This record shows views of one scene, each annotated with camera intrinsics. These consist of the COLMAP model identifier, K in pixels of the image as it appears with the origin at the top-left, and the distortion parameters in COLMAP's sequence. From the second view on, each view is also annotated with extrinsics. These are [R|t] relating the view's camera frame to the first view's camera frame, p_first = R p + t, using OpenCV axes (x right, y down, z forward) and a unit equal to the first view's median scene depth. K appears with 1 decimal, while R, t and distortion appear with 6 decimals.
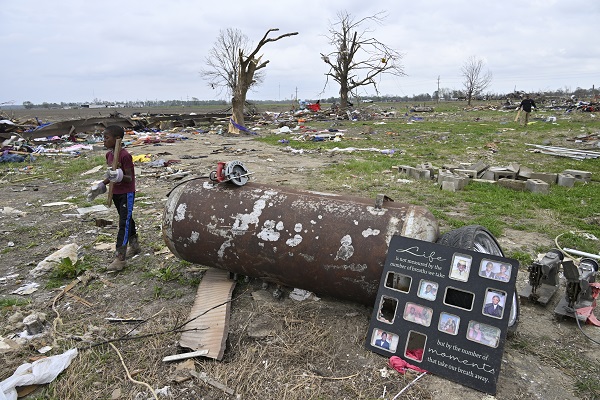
lens RADIAL K [[390.2, 0, 300.0], [0, 390.2, 200.0], [0, 0, 1]] dist [-0.001954, -0.006917]
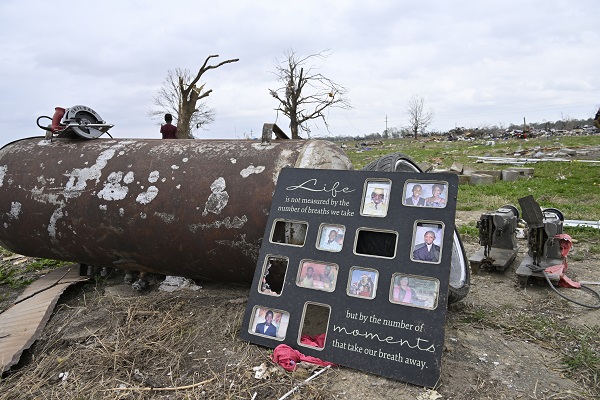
lens RADIAL K [[390.2, 0, 300.0], [0, 390.2, 200.0], [0, 0, 1]] dist [-0.001954, -0.006917]
pose [[0.993378, -0.042117, 0.106893, 0.178659], [0.052793, 0.993677, -0.099092, 0.195867], [-0.102043, 0.104079, 0.989320, 0.302850]]
